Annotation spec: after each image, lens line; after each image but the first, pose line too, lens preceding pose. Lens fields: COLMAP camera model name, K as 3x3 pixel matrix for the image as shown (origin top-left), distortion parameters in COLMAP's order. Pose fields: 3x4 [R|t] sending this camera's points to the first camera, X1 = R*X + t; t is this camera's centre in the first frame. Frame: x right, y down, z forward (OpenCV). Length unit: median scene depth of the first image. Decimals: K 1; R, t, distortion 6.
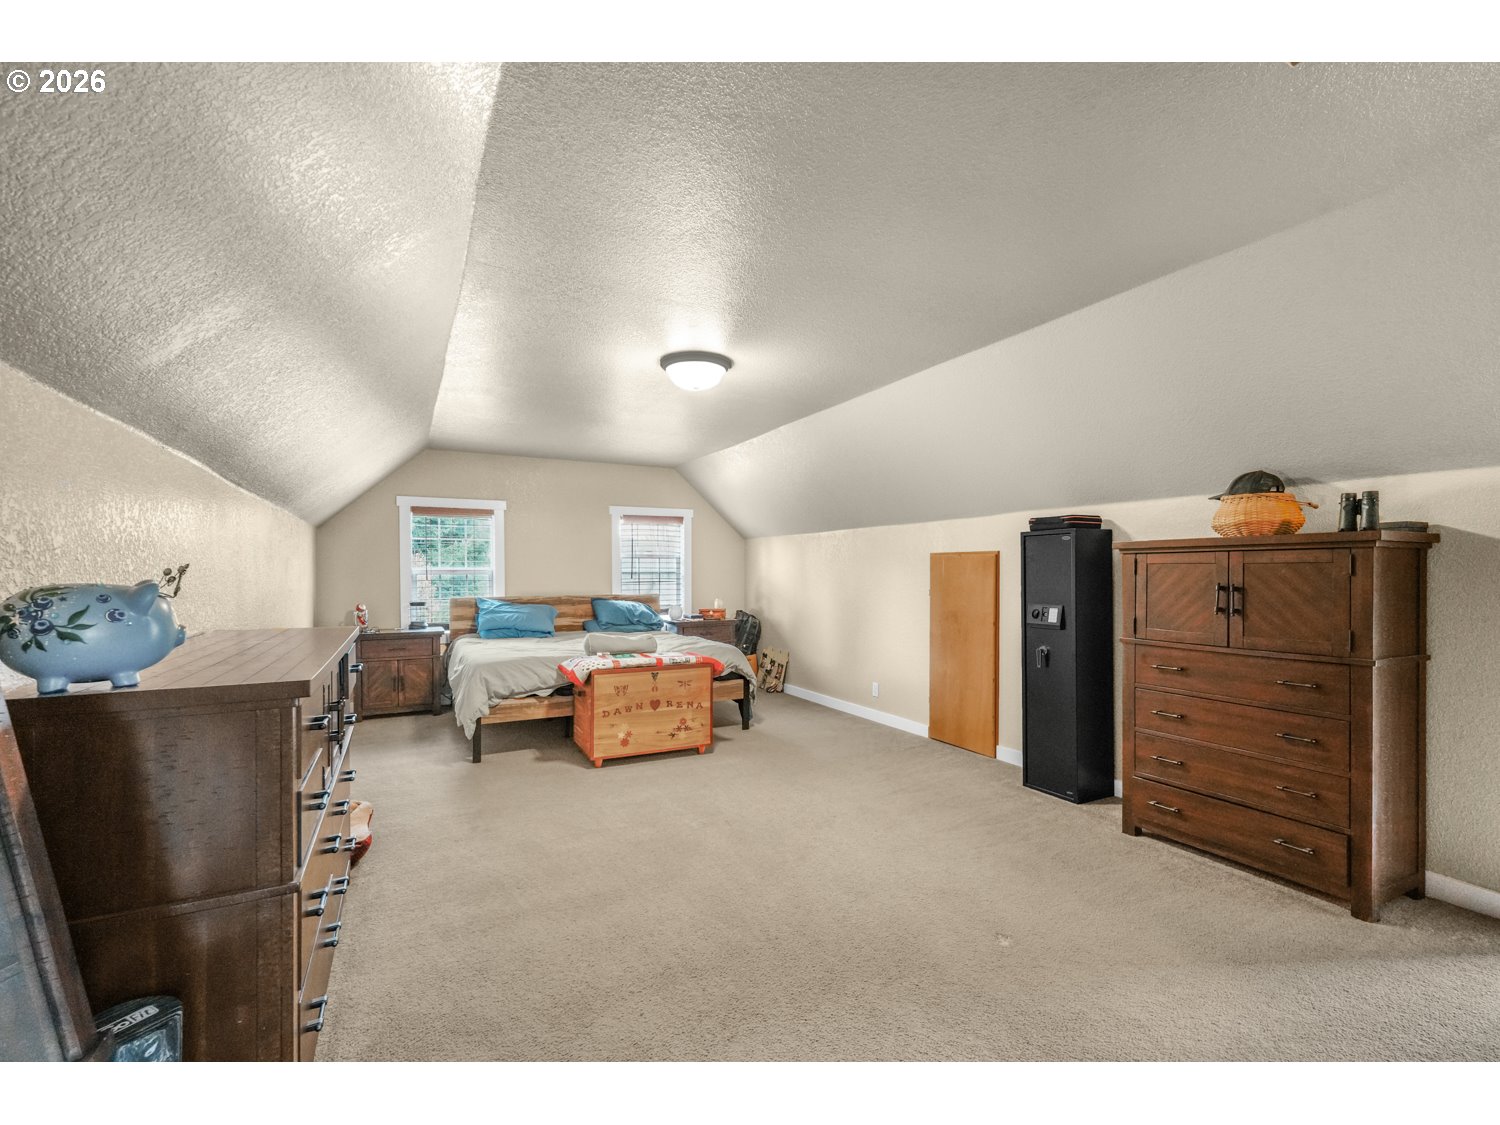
lens RADIAL K [[670.2, 0, 750.0], [0, 670.2, 562.5], [0, 0, 1]] dist [0.008818, 0.000191]
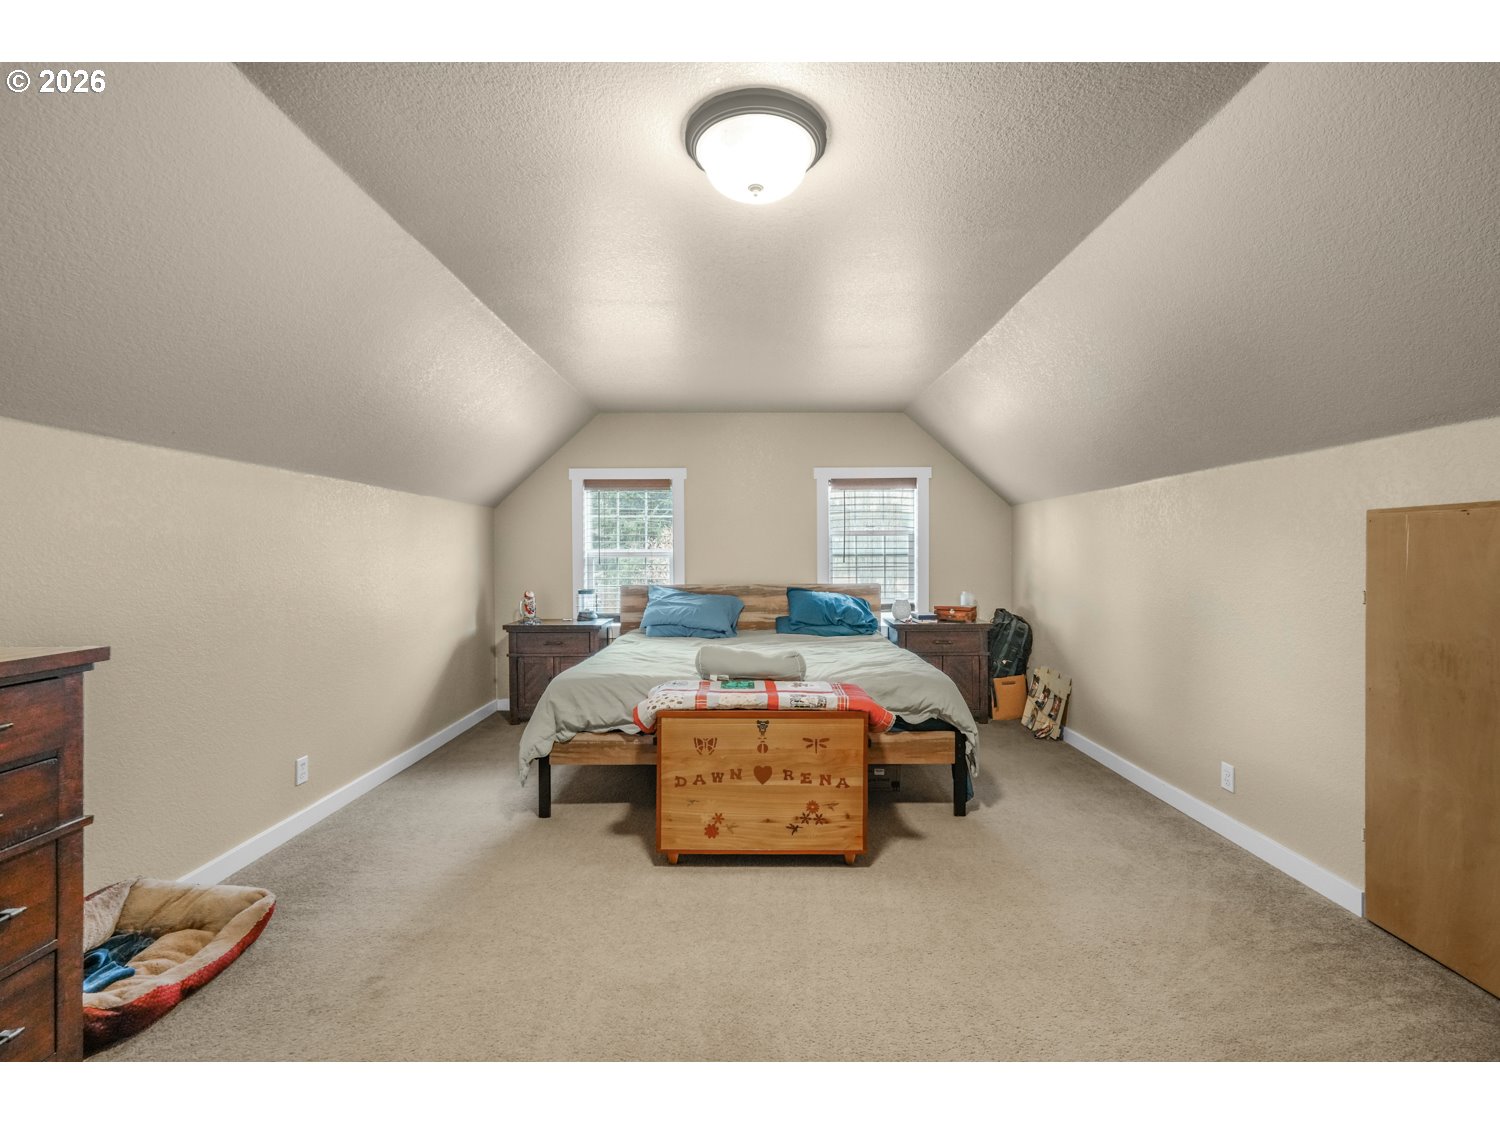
lens RADIAL K [[668.8, 0, 749.3], [0, 668.8, 556.9], [0, 0, 1]] dist [0.013234, 0.000215]
pose [[0.888423, -0.001614, -0.459023, 0.086601], [0.009987, 0.999825, 0.015813, 0.005206], [0.458918, -0.018633, 0.888283, 0.324924]]
